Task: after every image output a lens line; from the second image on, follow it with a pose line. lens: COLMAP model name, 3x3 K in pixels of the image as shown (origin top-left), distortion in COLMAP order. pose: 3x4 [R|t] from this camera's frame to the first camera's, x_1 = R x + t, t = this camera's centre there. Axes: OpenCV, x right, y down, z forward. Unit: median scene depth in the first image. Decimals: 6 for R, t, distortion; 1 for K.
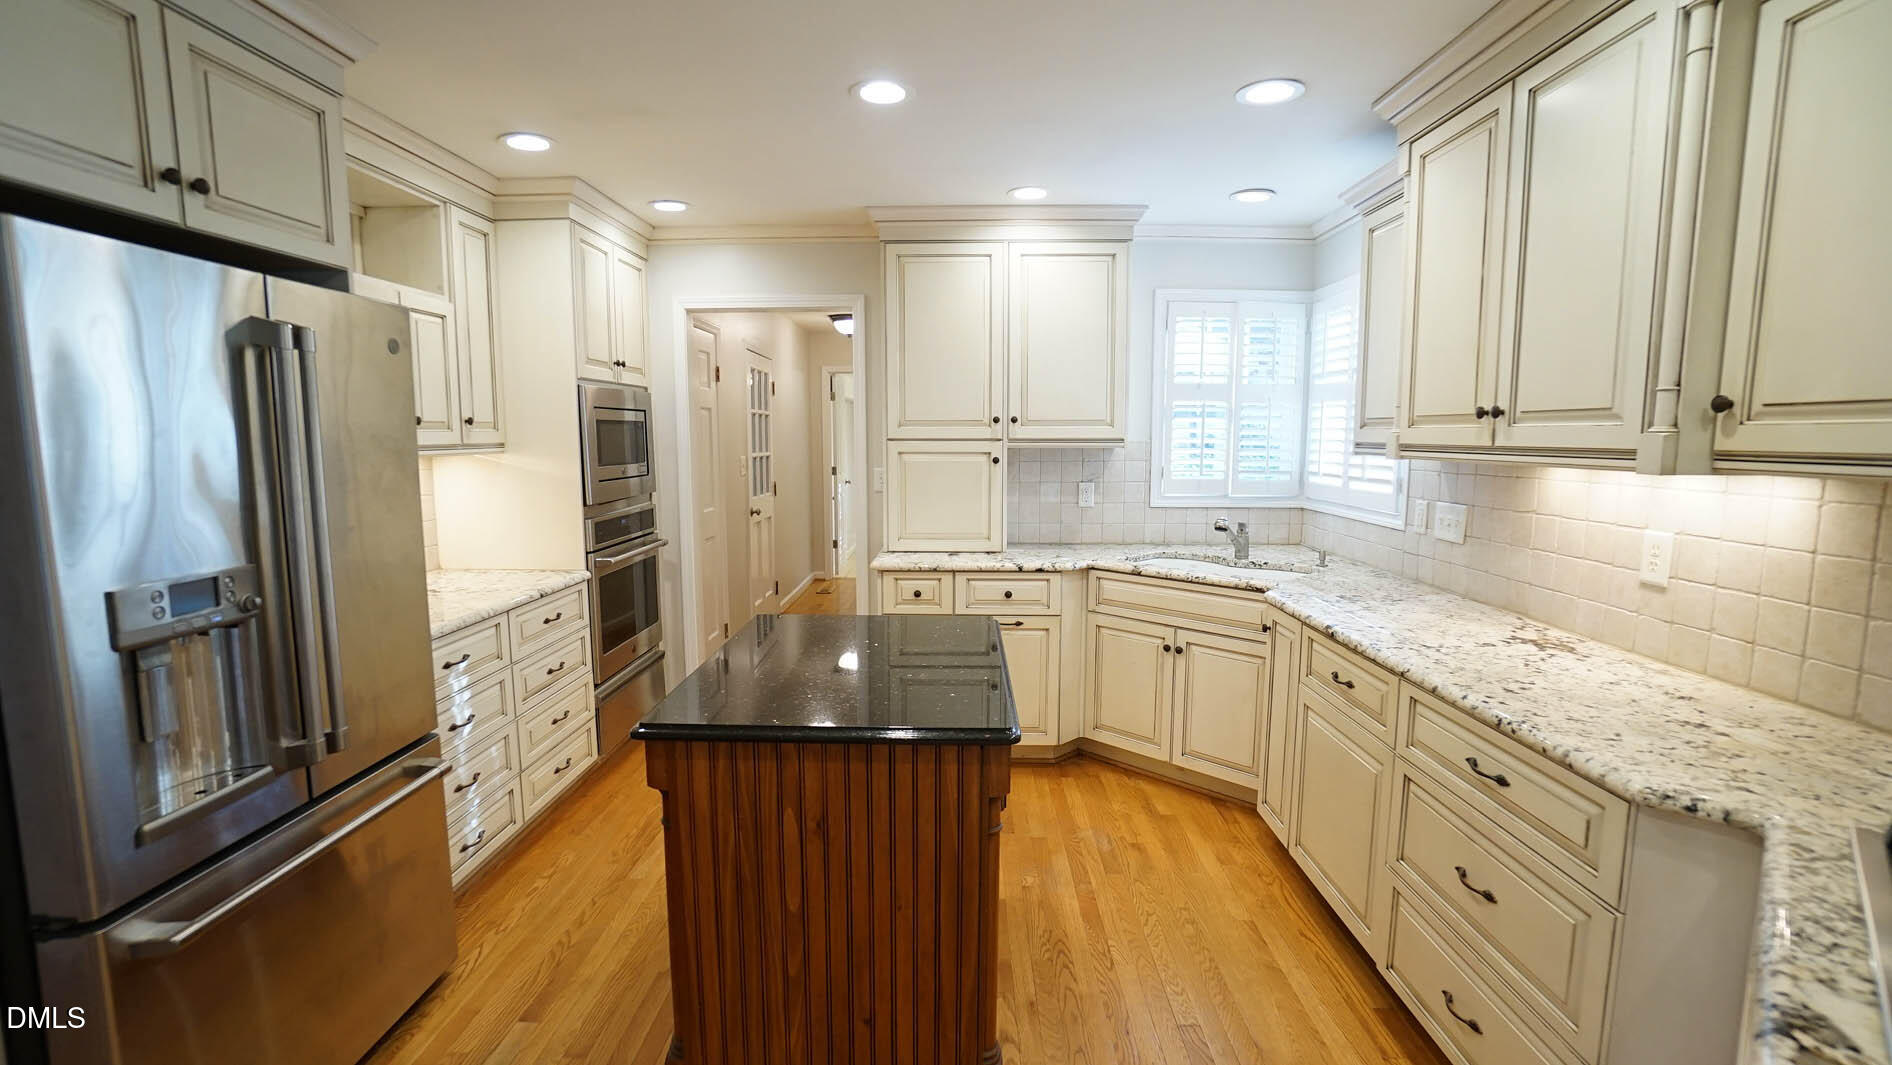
lens RADIAL K [[854.3, 0, 938.9], [0, 854.3, 535.1], [0, 0, 1]] dist [-0.064571, 0.025603]
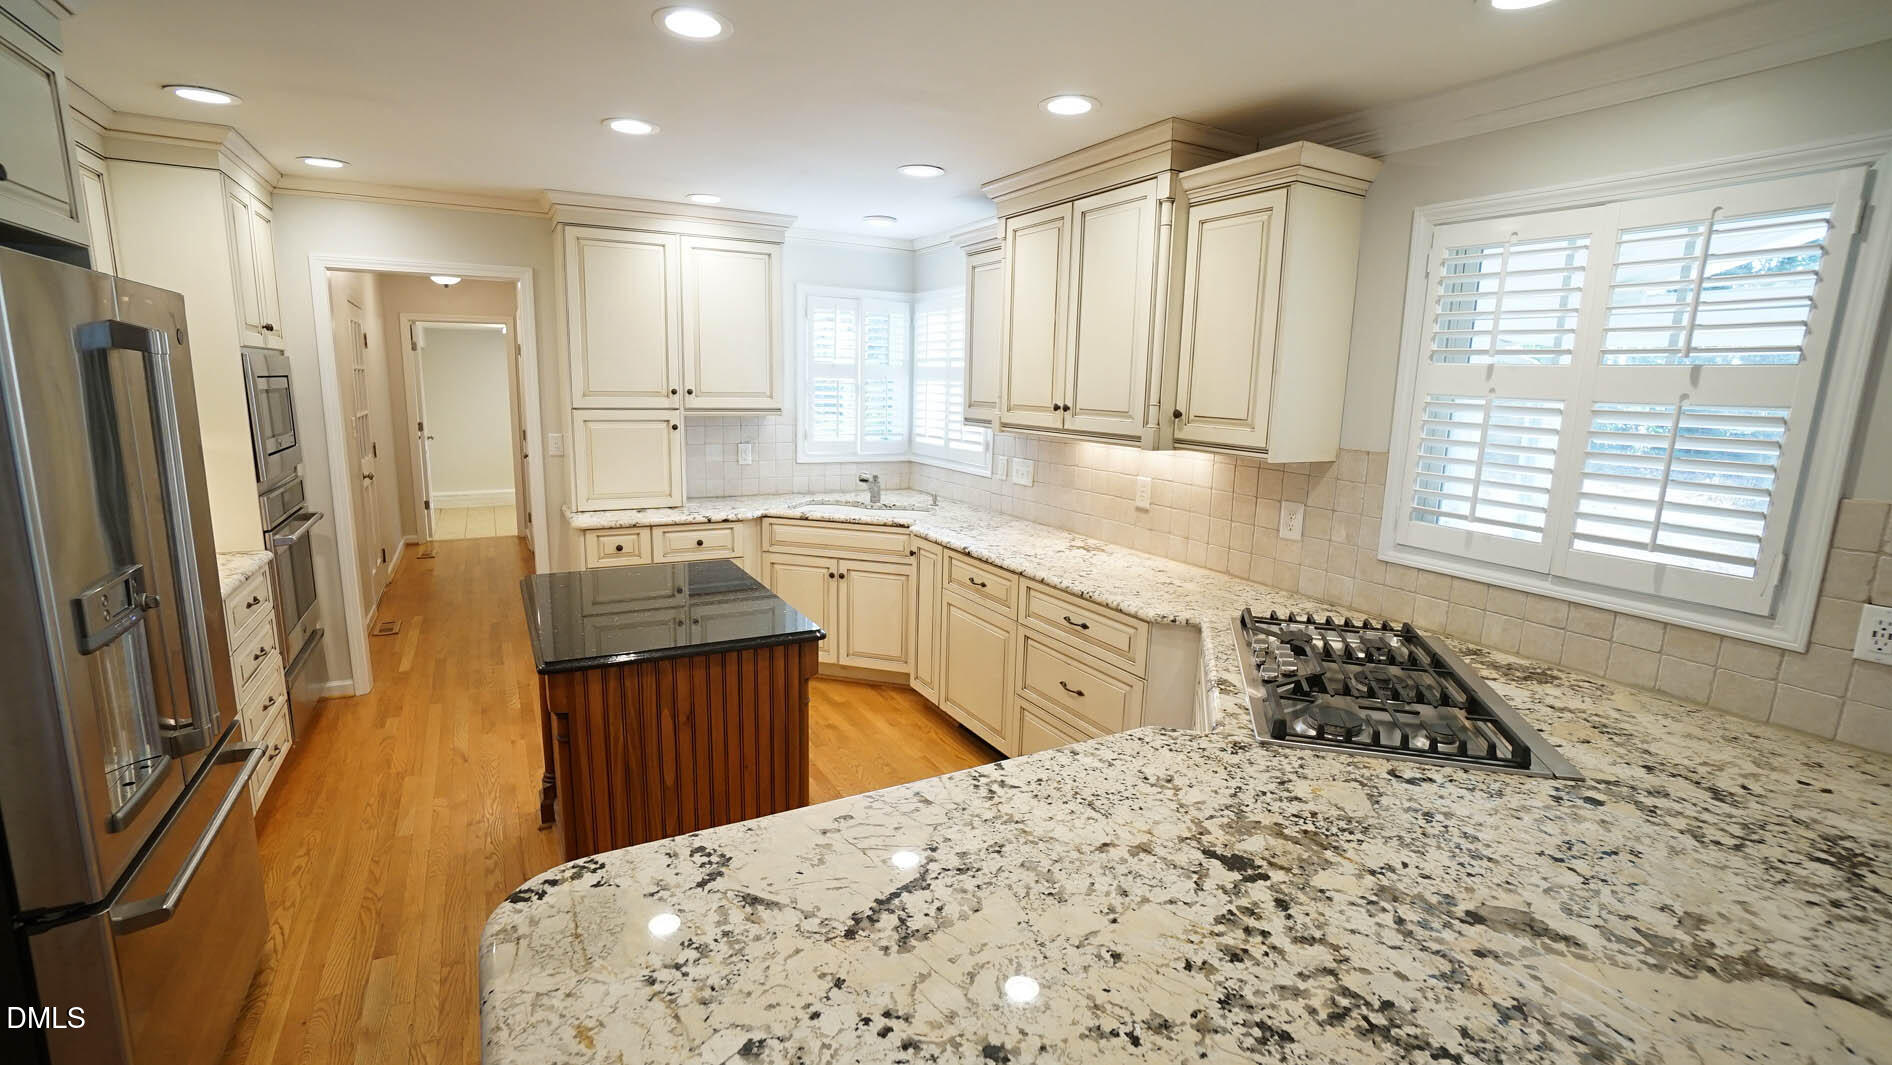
lens RADIAL K [[844.0, 0, 946.0], [0, 844.0, 532.5], [0, 0, 1]] dist [-0.063388, 0.024777]
pose [[0.860834, -0.067159, 0.504435, -0.295275], [0.033187, 0.996552, 0.076043, -0.030081], [-0.507803, -0.048719, 0.860095, -0.239672]]
